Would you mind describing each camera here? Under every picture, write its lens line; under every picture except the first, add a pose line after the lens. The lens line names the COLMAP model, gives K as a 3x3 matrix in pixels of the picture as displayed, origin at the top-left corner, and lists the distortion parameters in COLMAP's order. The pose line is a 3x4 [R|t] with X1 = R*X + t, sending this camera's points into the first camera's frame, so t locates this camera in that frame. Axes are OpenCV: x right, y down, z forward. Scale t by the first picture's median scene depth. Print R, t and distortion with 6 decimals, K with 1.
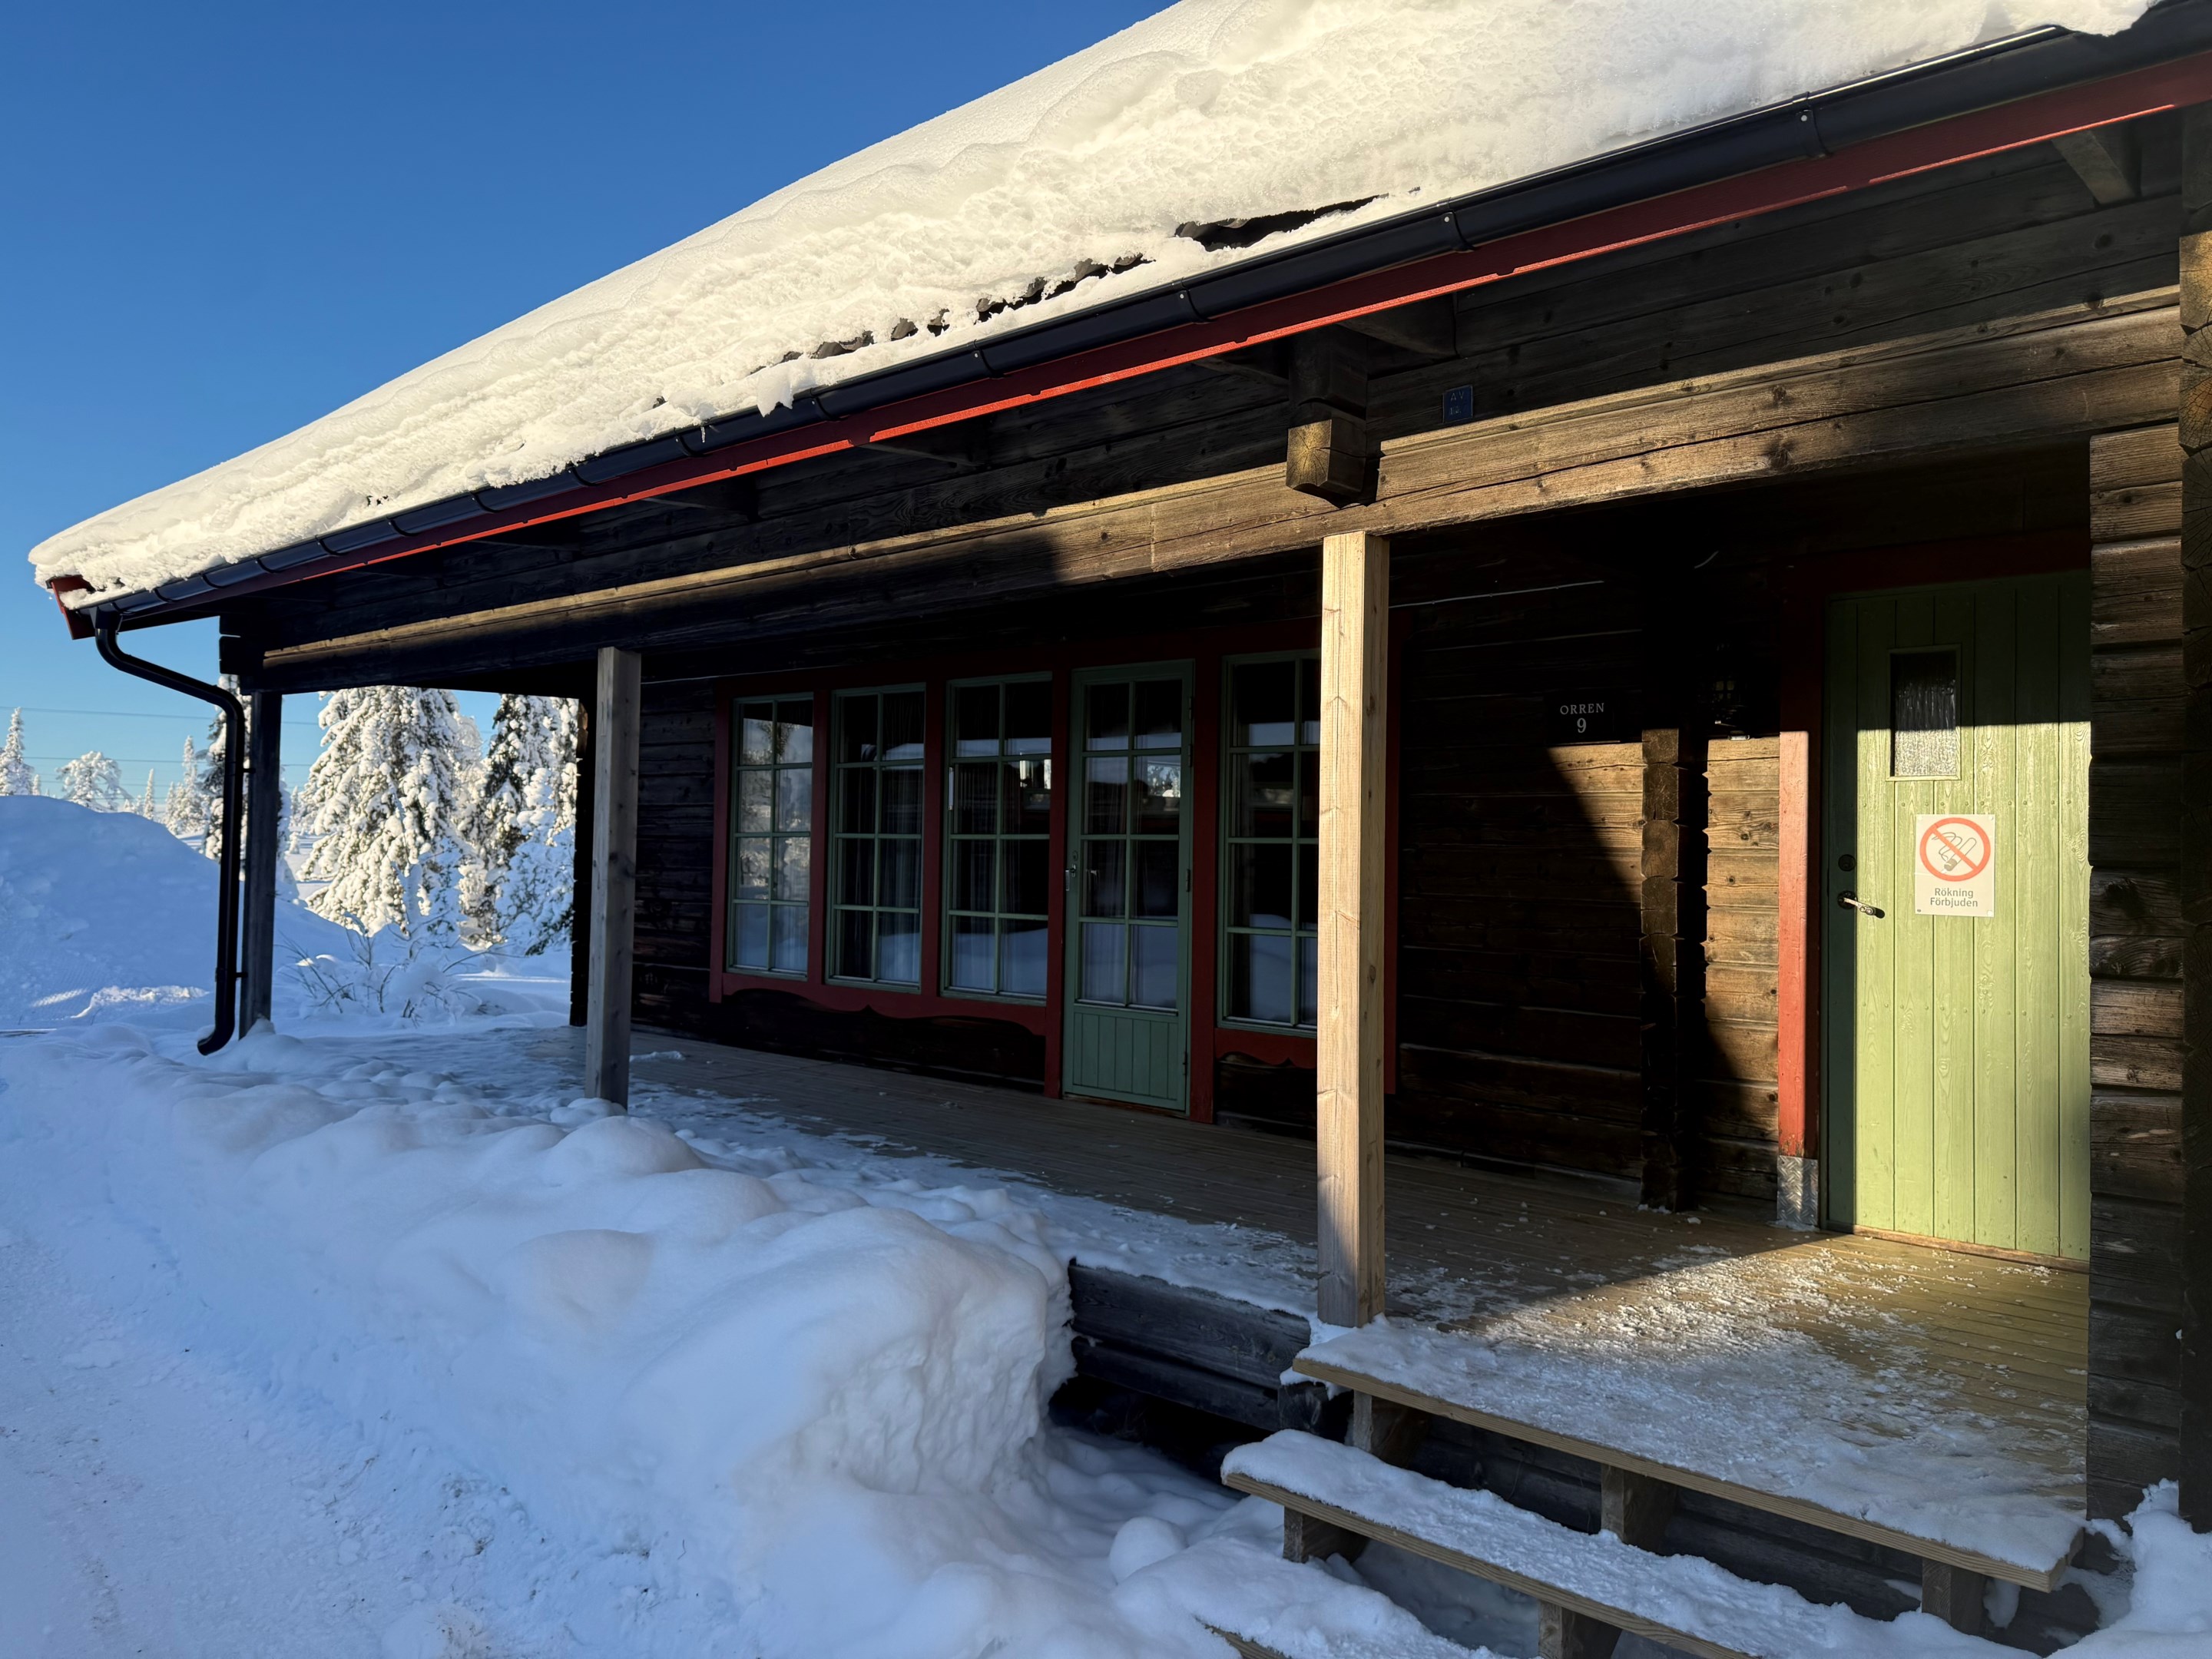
lens RADIAL K [[1539.1, 0, 1098.7], [0, 1539.1, 832.2], [0, 0, 1]] dist [0.152816, -0.218419]
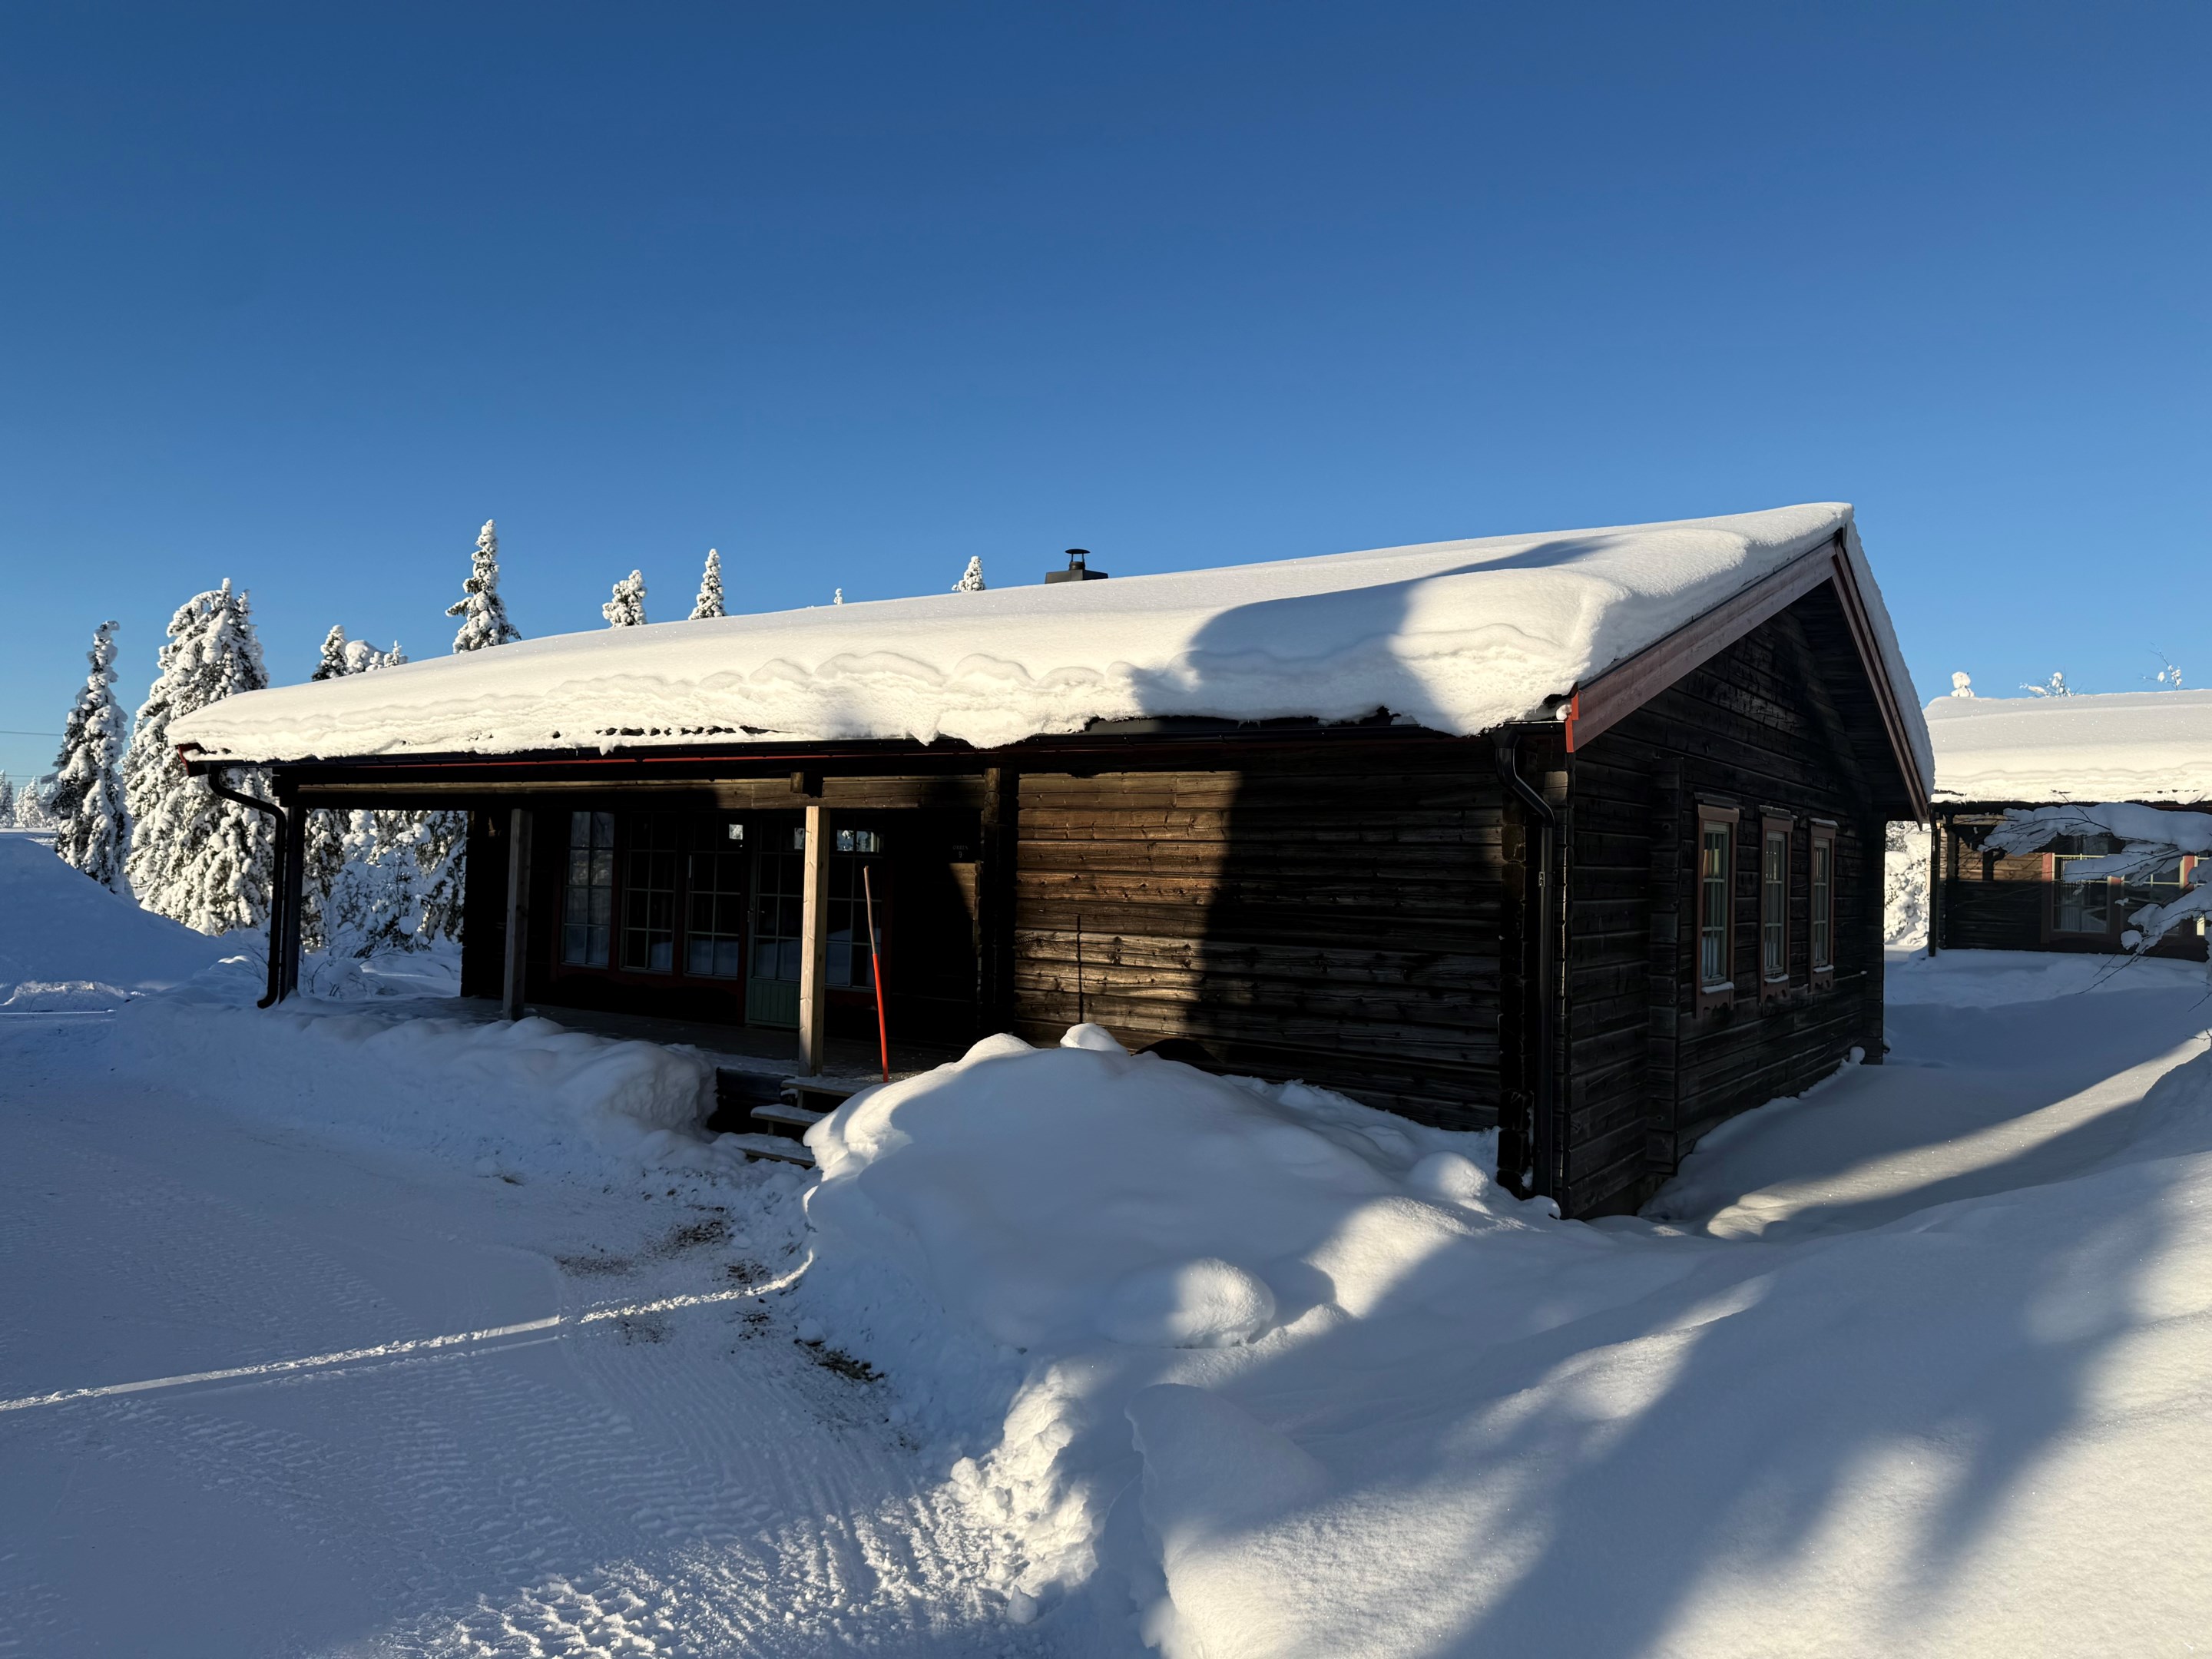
lens RADIAL K [[1539.1, 0, 1098.7], [0, 1539.1, 832.2], [0, 0, 1]] dist [0.152816, -0.218419]
pose [[0.992100, 0.012506, 0.124822, 0.157104], [-0.011998, 0.999916, -0.004821, -0.064834], [-0.124872, 0.003286, 0.992167, -0.925647]]
